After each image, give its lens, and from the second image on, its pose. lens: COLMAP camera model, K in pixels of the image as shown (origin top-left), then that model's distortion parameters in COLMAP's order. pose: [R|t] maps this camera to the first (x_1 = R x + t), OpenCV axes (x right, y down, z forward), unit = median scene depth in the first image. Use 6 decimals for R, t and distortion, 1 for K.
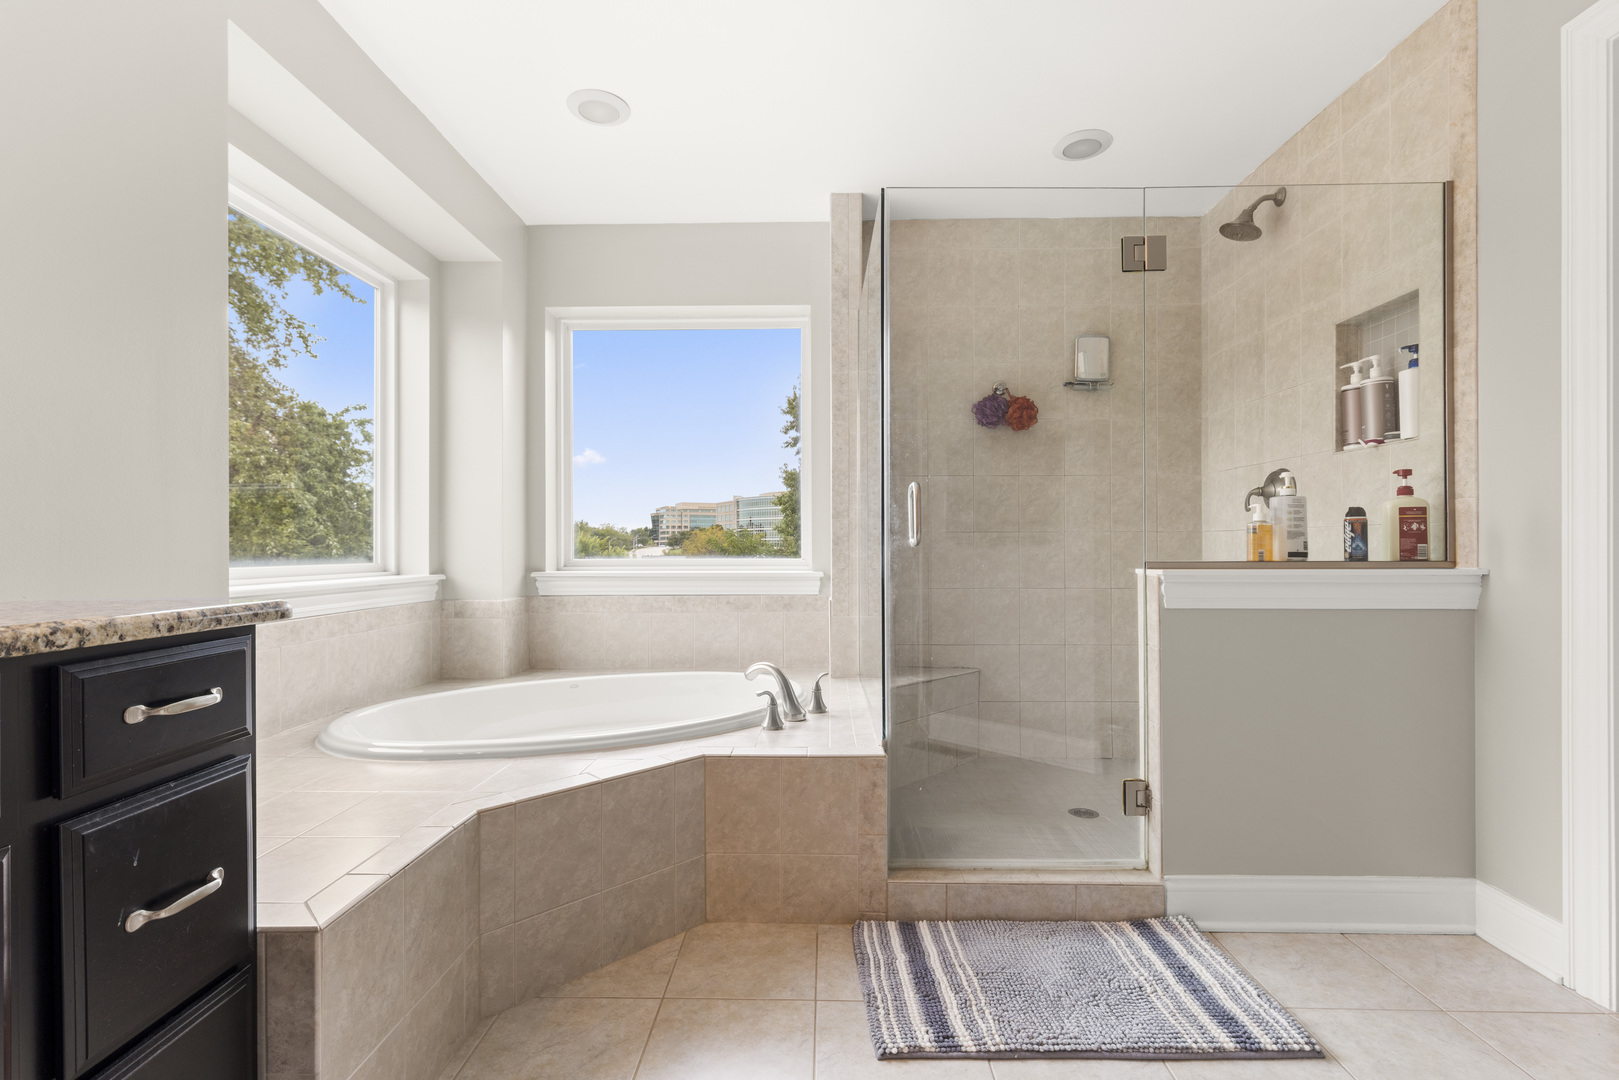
lens RADIAL K [[728.0, 0, 804.5], [0, 728.0, 544.3], [0, 0, 1]] dist [0.001770, 0.000032]
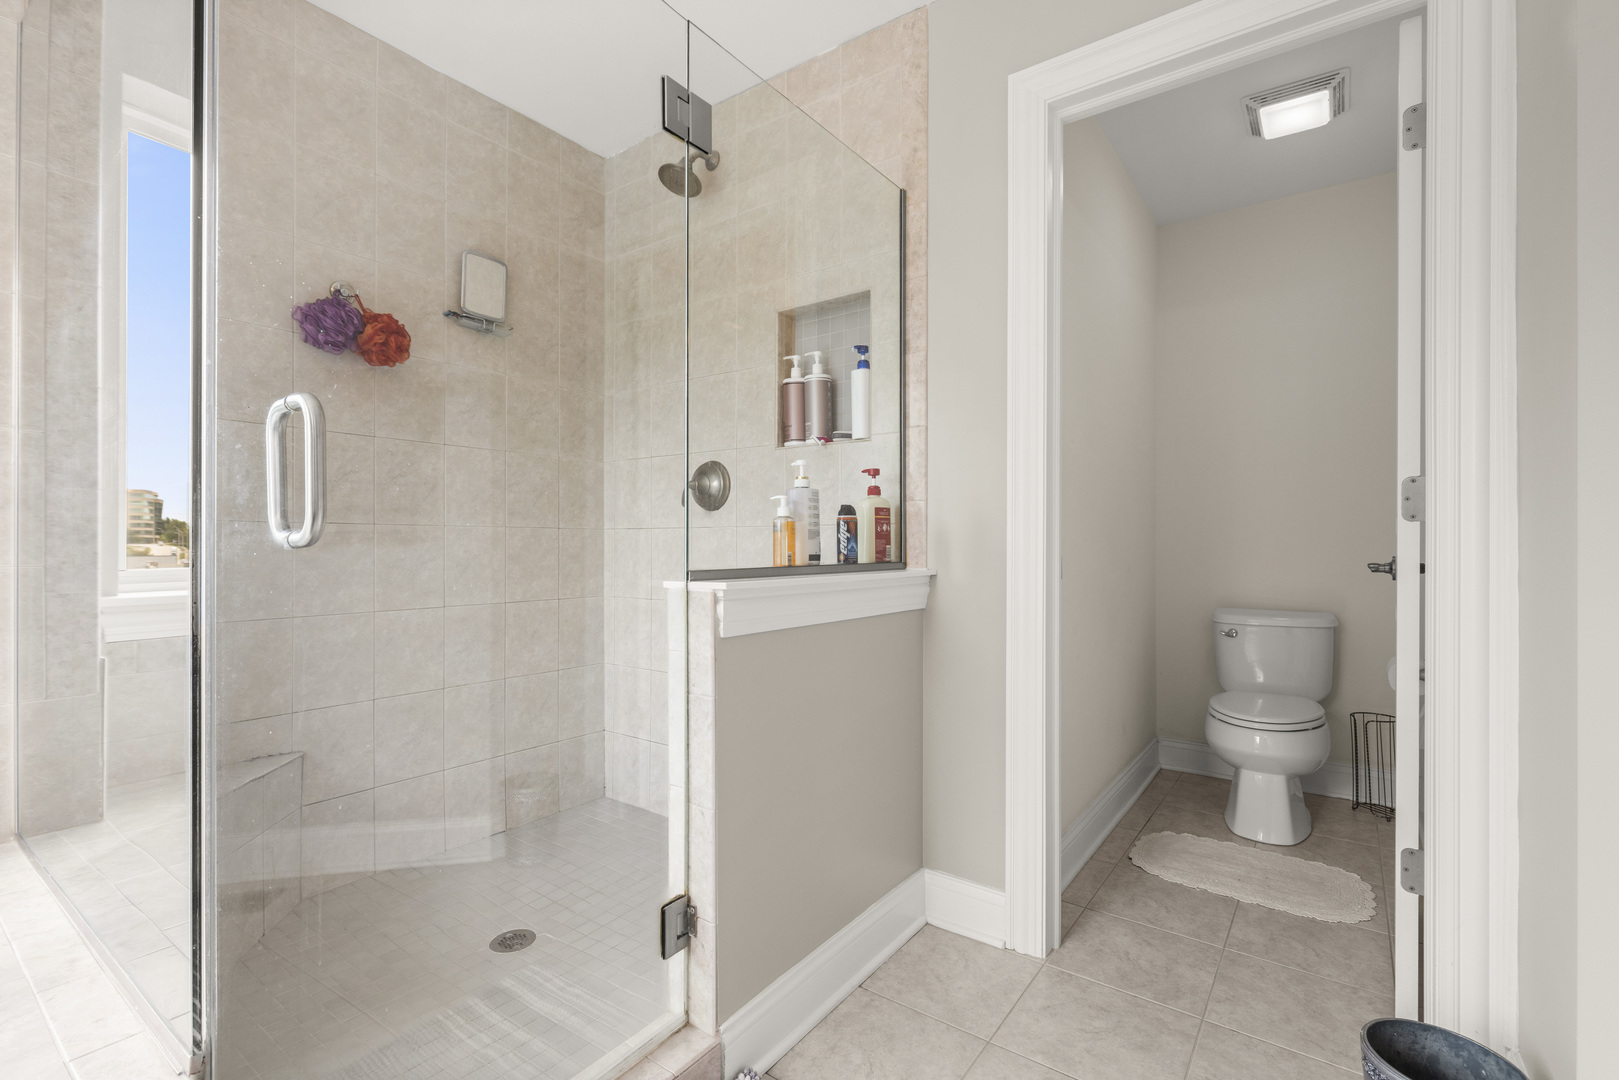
lens RADIAL K [[720.9, 0, 801.5], [0, 720.9, 542.8], [0, 0, 1]] dist [0.000113, 0.000640]
pose [[0.569771, 0.004908, 0.821789, -0.021910], [-0.005138, 0.999984, -0.002410, -0.001022], [-0.821787, -0.002849, 0.569787, 0.505298]]
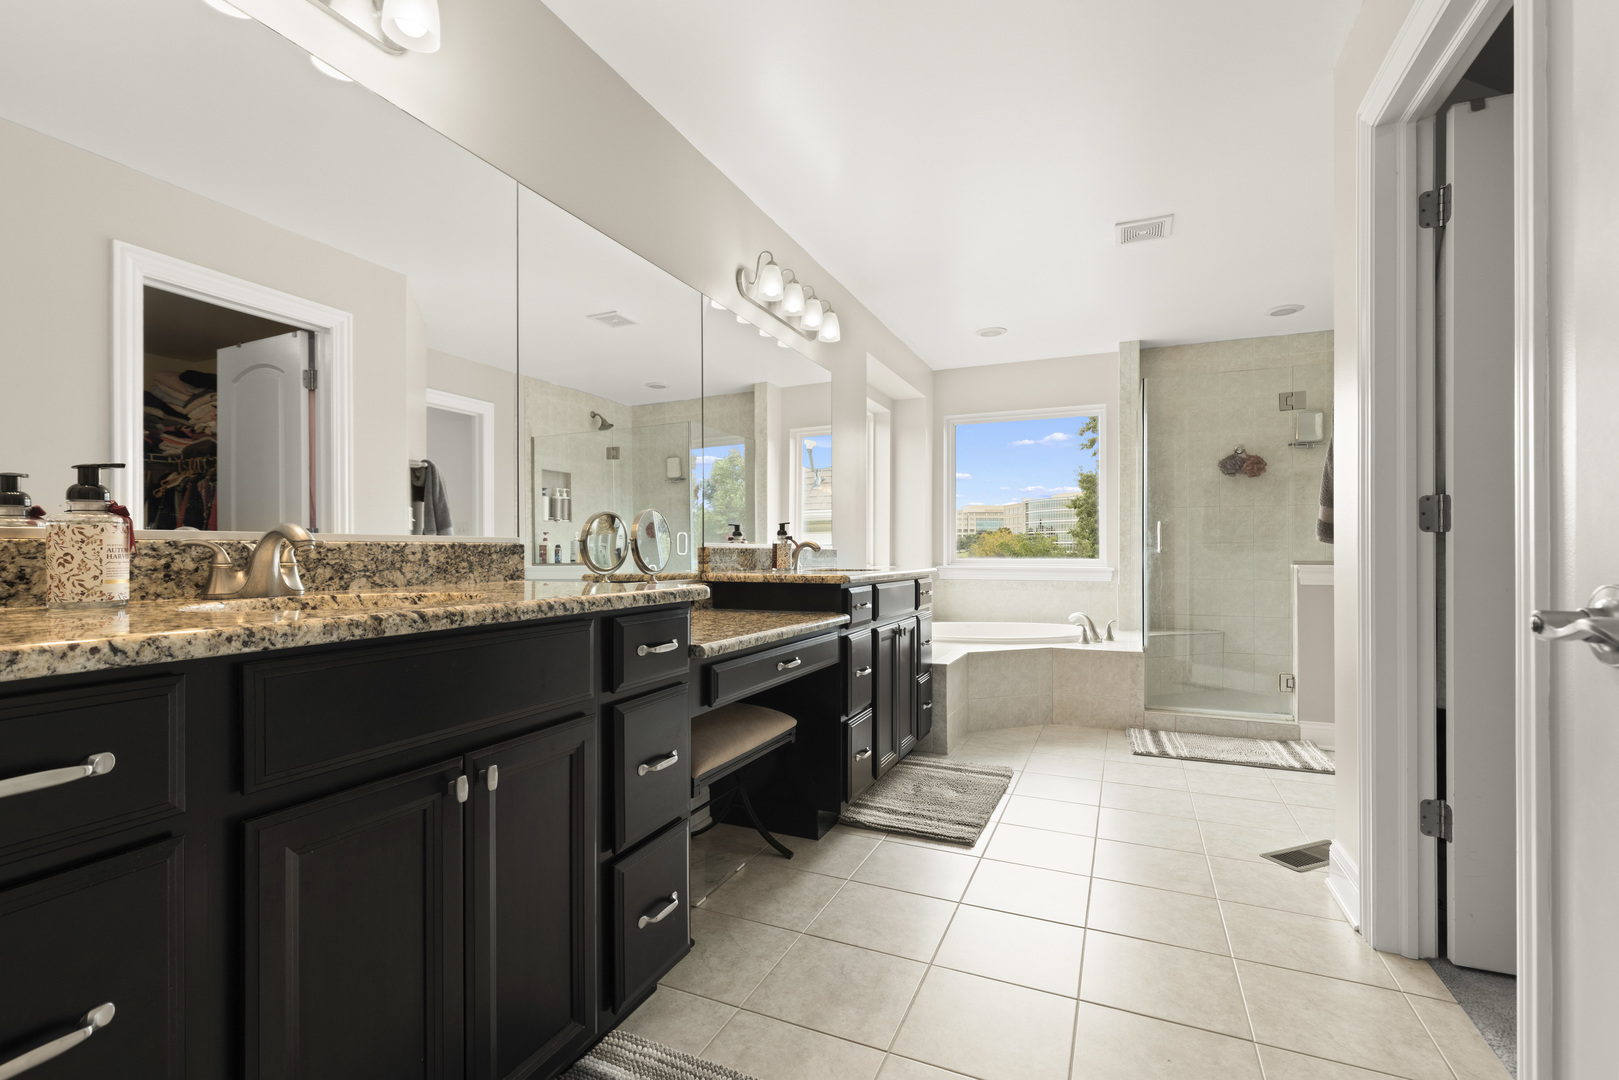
lens RADIAL K [[728.0, 0, 804.5], [0, 728.0, 544.3], [0, 0, 1]] dist [0.001770, 0.000032]
pose [[0.925659, 0.000588, -0.378358, 0.001366], [-0.002474, 0.999987, -0.004498, -0.007905], [0.378350, 0.005099, 0.925649, -1.190155]]
